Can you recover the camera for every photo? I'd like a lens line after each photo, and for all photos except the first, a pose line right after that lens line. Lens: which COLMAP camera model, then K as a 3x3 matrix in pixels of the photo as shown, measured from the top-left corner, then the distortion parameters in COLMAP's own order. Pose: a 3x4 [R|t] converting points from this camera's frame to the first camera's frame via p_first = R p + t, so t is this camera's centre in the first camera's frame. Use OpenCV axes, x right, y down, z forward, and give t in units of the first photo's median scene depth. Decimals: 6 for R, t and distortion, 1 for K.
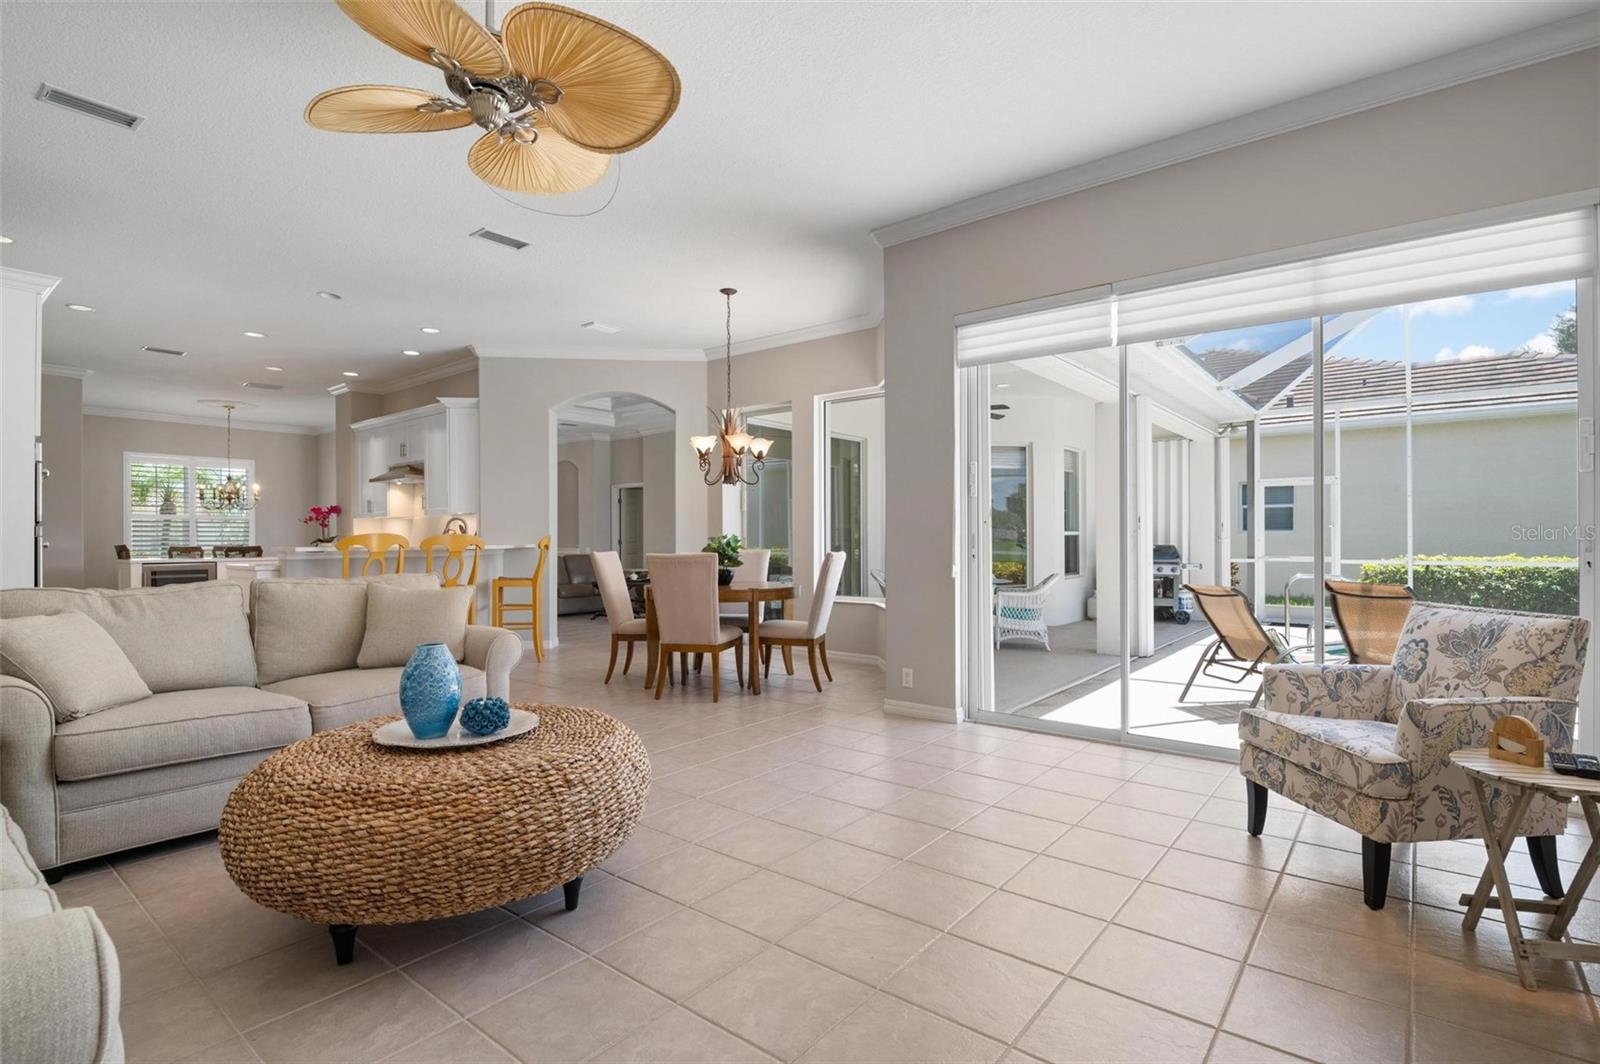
lens RADIAL K [[764.7, 0, 807.0], [0, 764.7, 537.5], [0, 0, 1]] dist [0.001212, -0.015683]
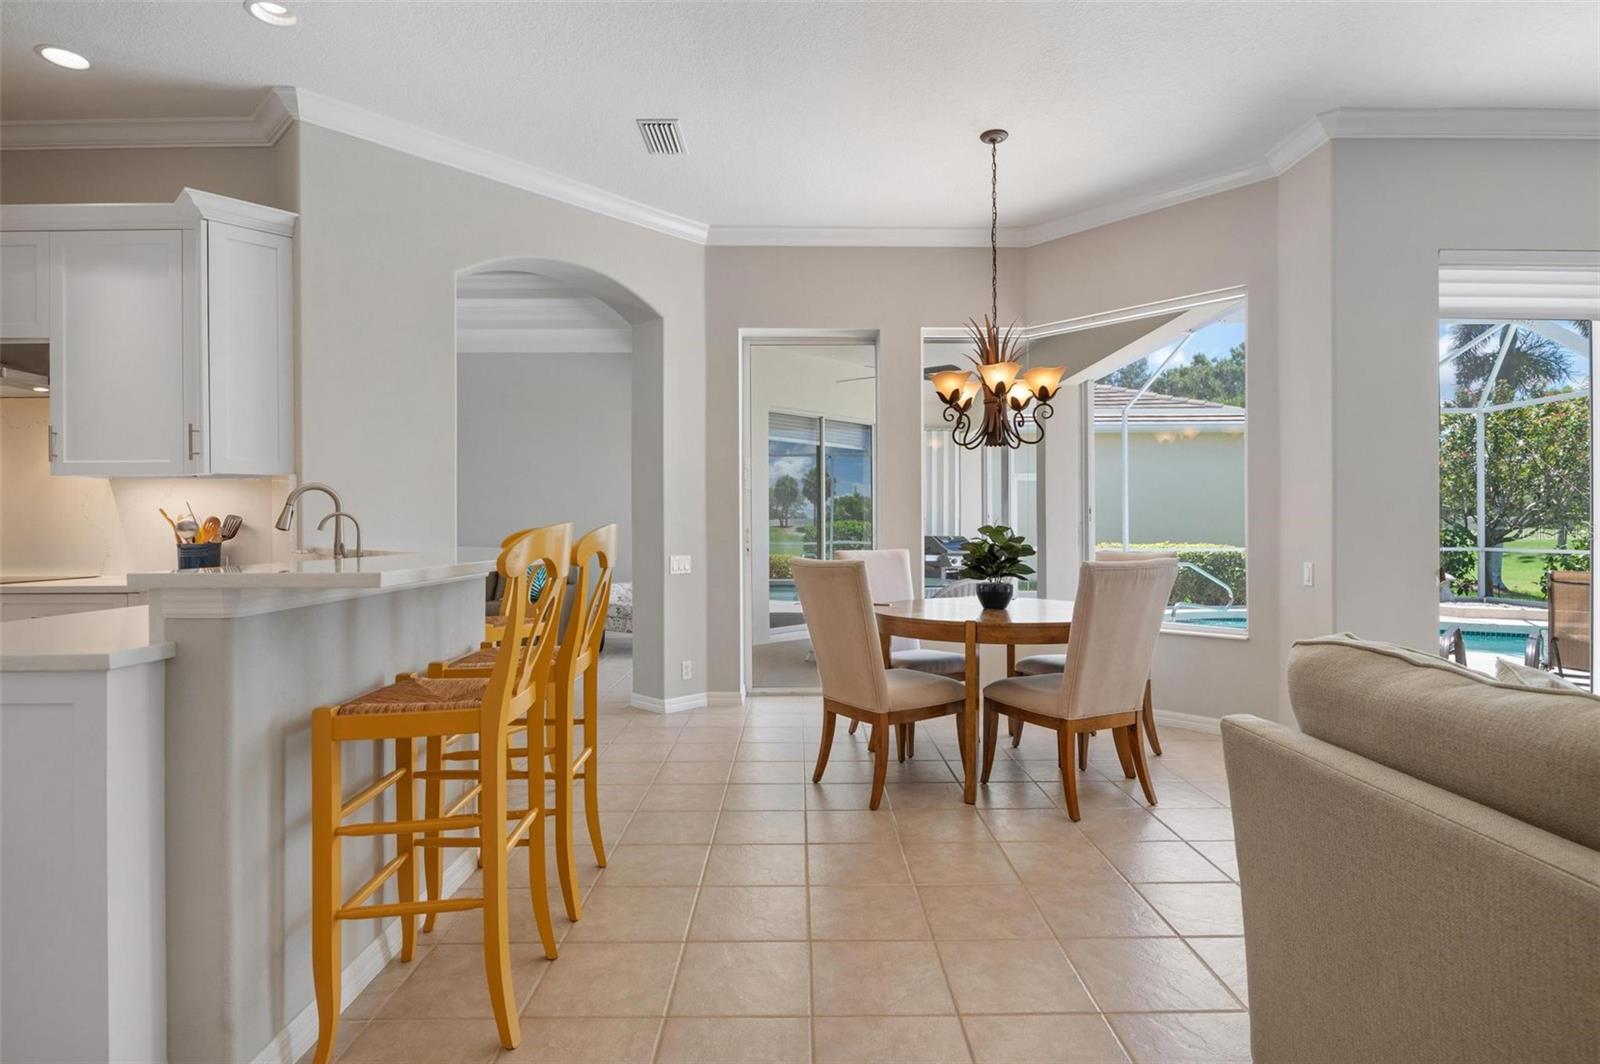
lens RADIAL K [[808.6, 0, 804.3], [0, 808.6, 530.7], [0, 0, 1]] dist [-0.002655, -0.000605]
pose [[0.777186, -0.001887, 0.629268, -0.582471], [-0.001200, 0.999989, 0.004481, -0.003313], [-0.629270, -0.004237, 0.777175, 0.531449]]
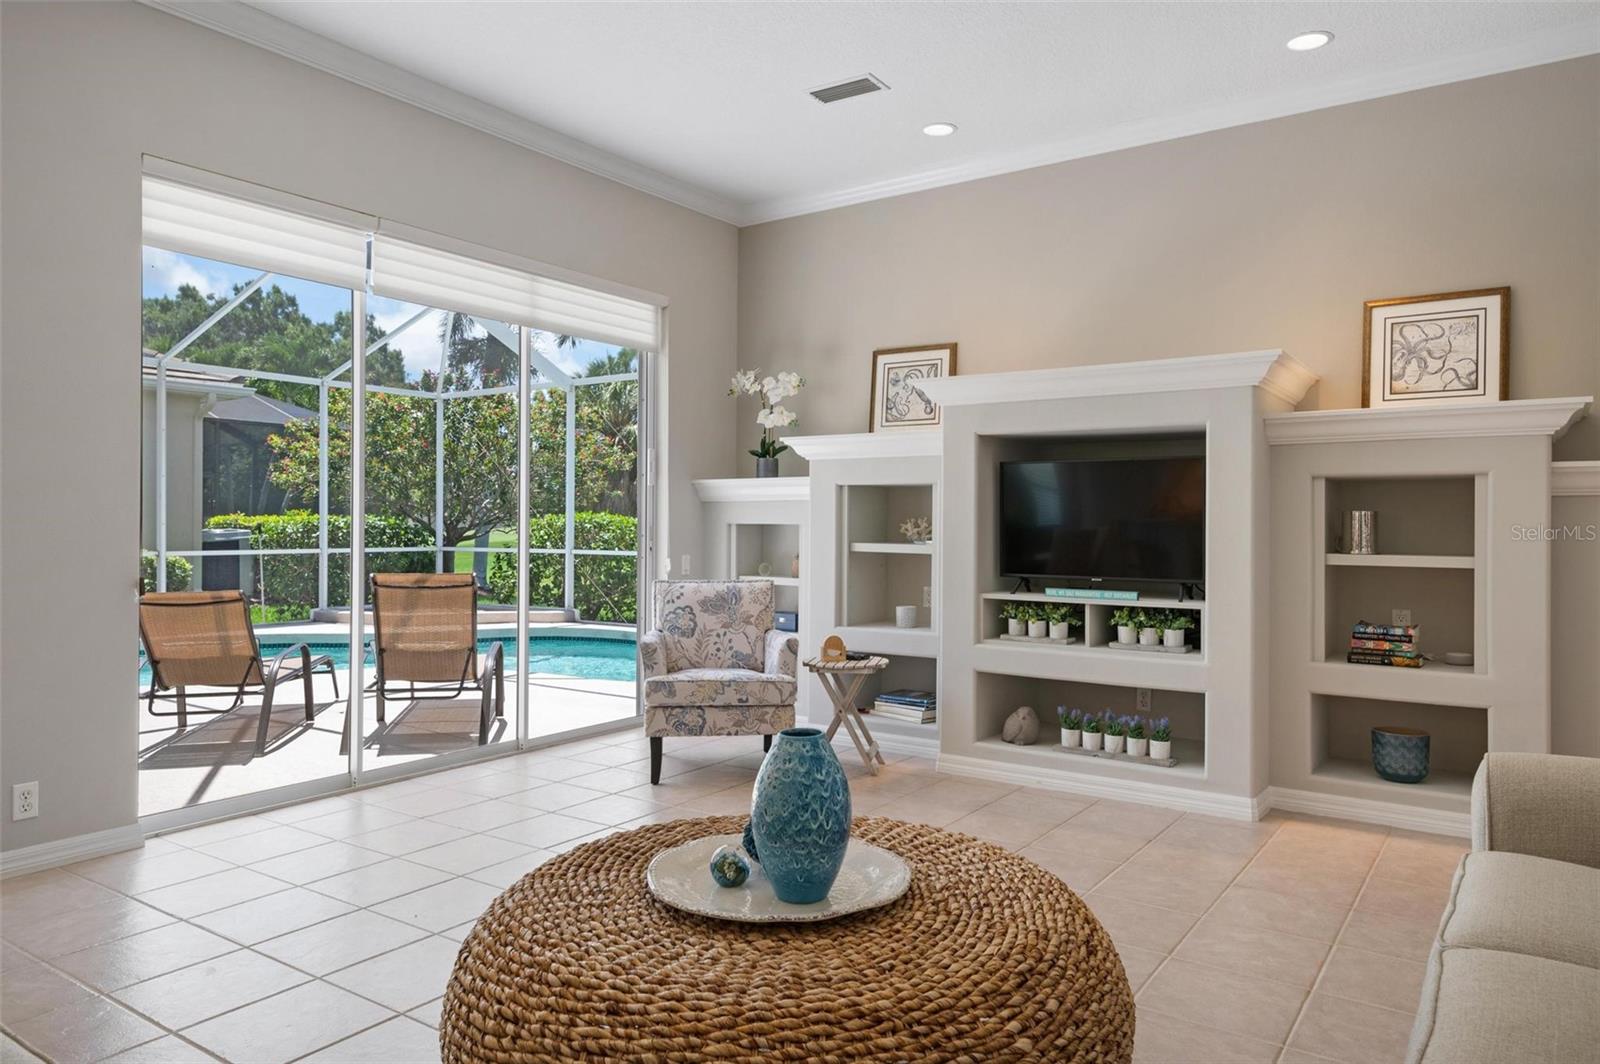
lens RADIAL K [[1056.5, 0, 803.3], [0, 1056.5, 517.6], [0, 0, 1]] dist [0.021026, 0.000252]
pose [[-0.066387, 0.008736, 0.997756, -0.460996], [-0.006663, 0.999935, -0.009198, -0.004147], [-0.997772, -0.007258, -0.066325, 0.377965]]
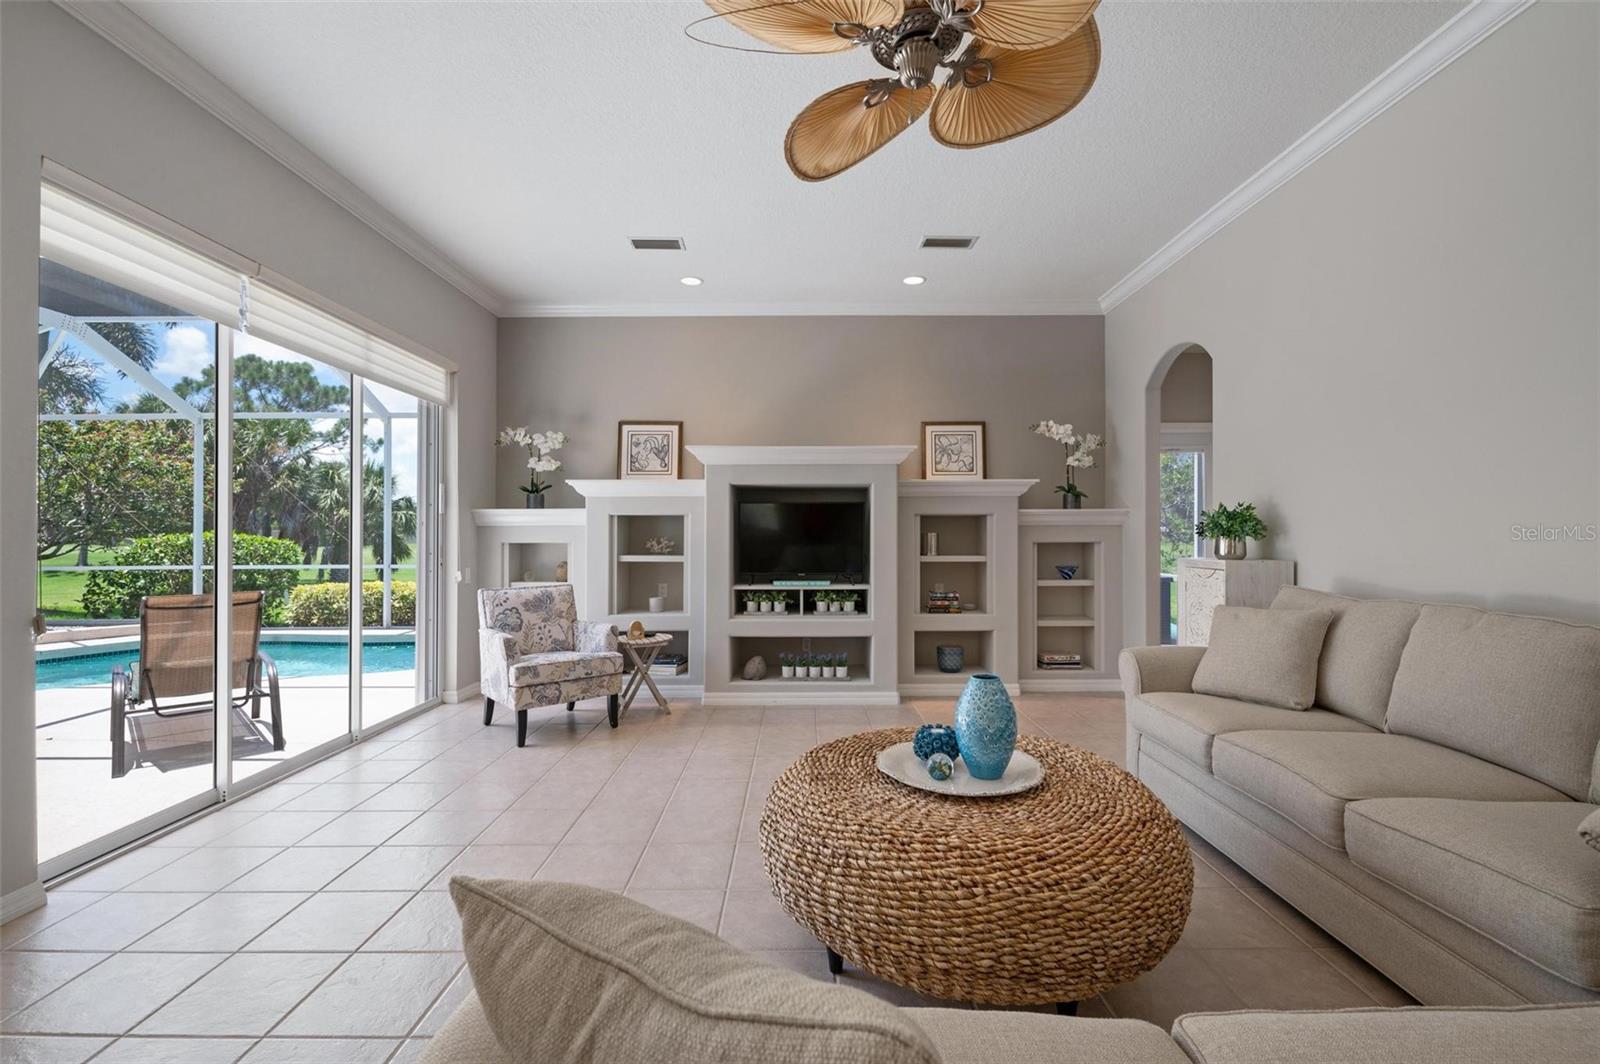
lens RADIAL K [[691.4, 0, 803.3], [0, 691.4, 531.8], [0, 0, 1]] dist [0.005847, -0.000378]
pose [[-0.622823, 0.010932, 0.782286, -0.368046], [0.004054, 0.999934, -0.010745, -0.009699], [-0.782352, -0.003521, -0.622827, 0.610420]]
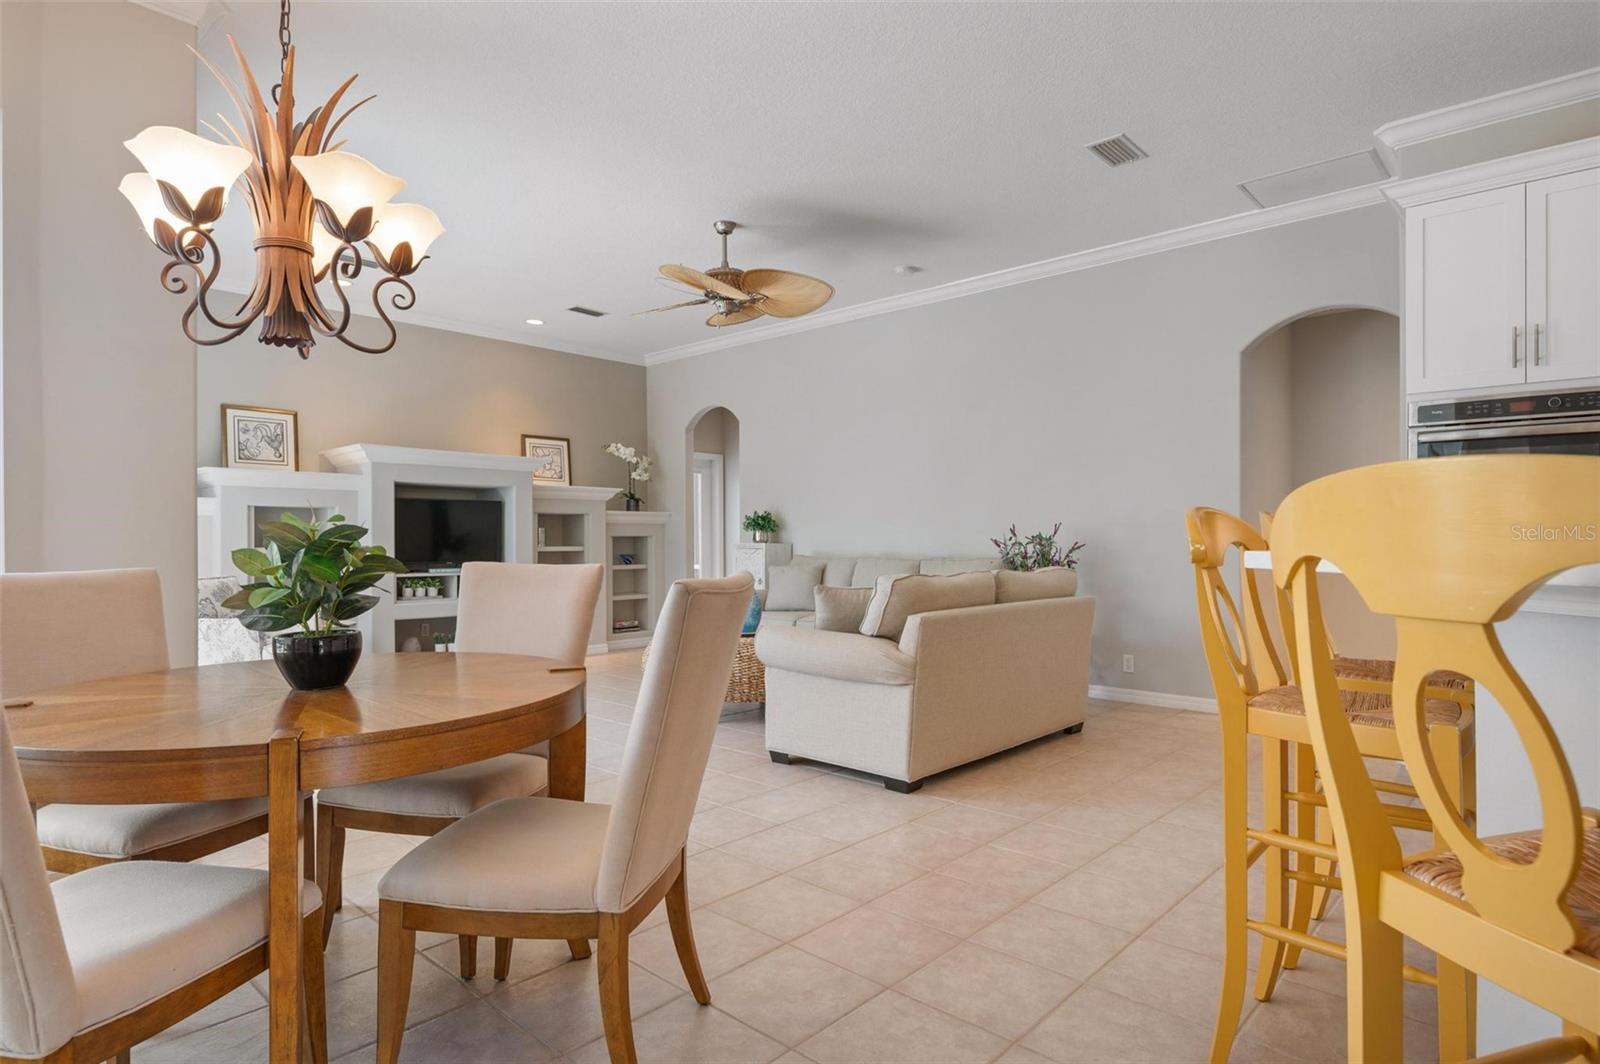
lens RADIAL K [[868.1, 0, 804.8], [0, 868.1, 538.3], [0, 0, 1]] dist [0.008823, -0.000046]
pose [[-0.997457, 0.008320, 0.070782, -0.293707], [0.008001, 0.999957, -0.004784, 0.007081], [-0.070819, -0.004206, -0.997480, 1.199670]]
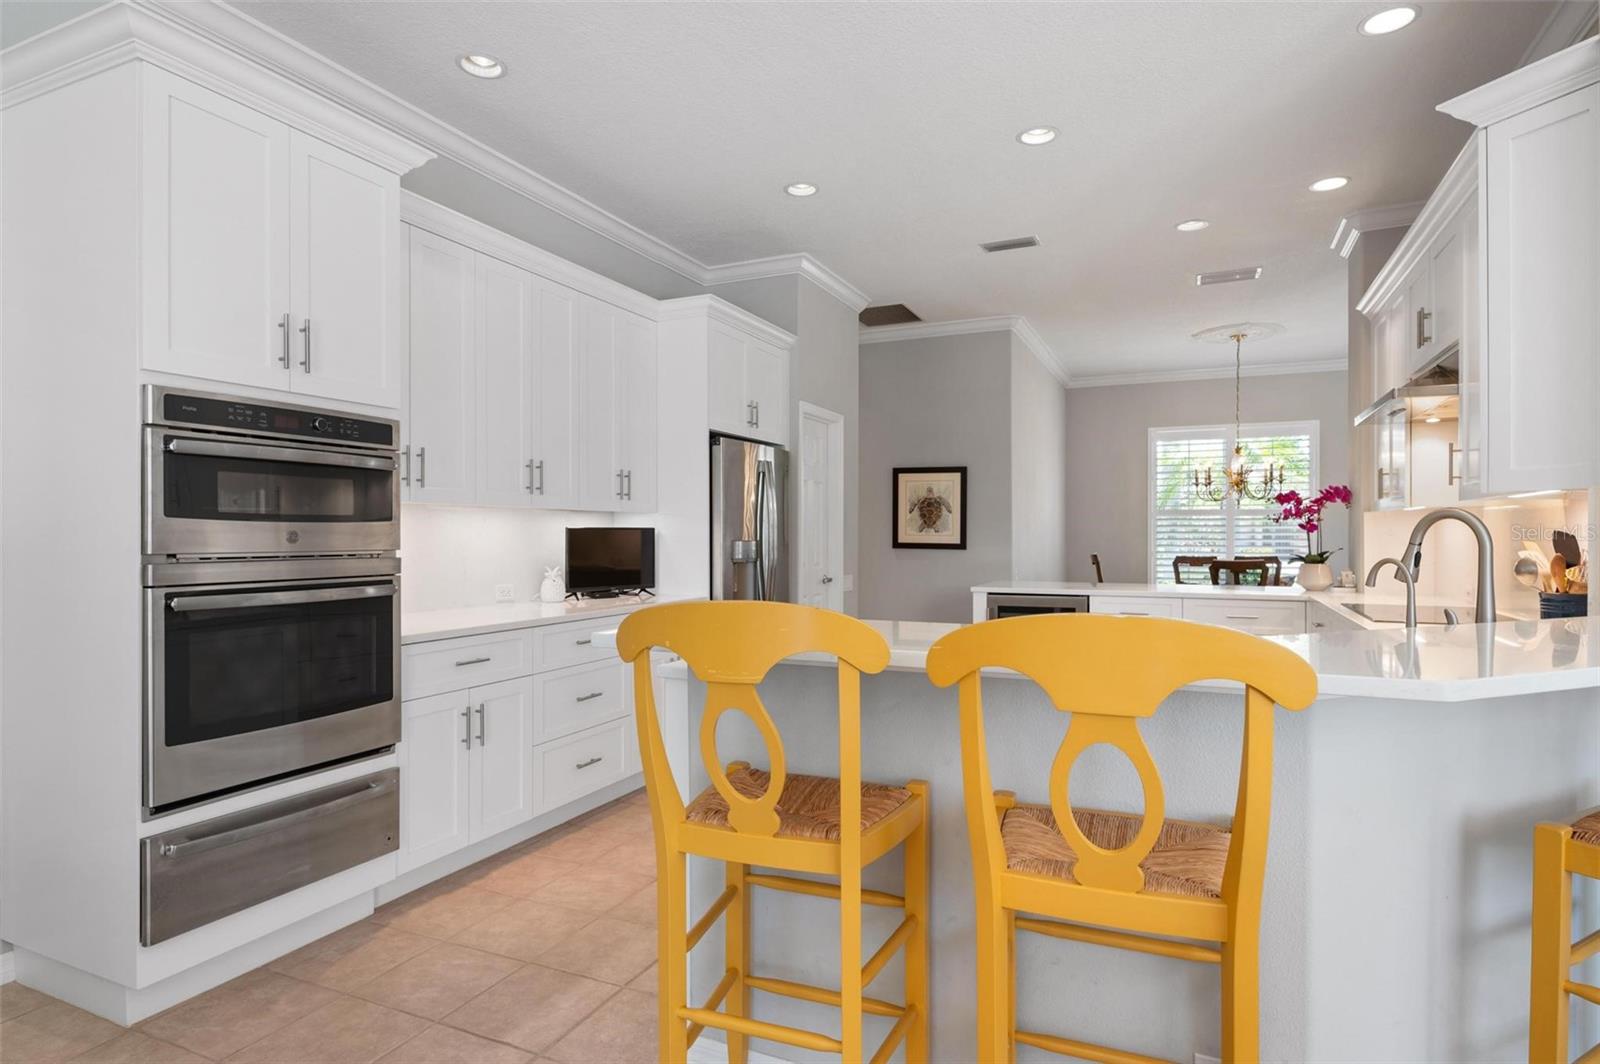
lens RADIAL K [[866.7, 0, 814.9], [0, 866.7, 534.7], [0, 0, 1]] dist [0.000865, 0.000245]
pose [[0.251634, 0.005687, -0.967806, -0.254227], [0.003387, 0.999971, 0.006756, -0.022533], [0.967817, -0.004978, 0.251608, 0.792710]]
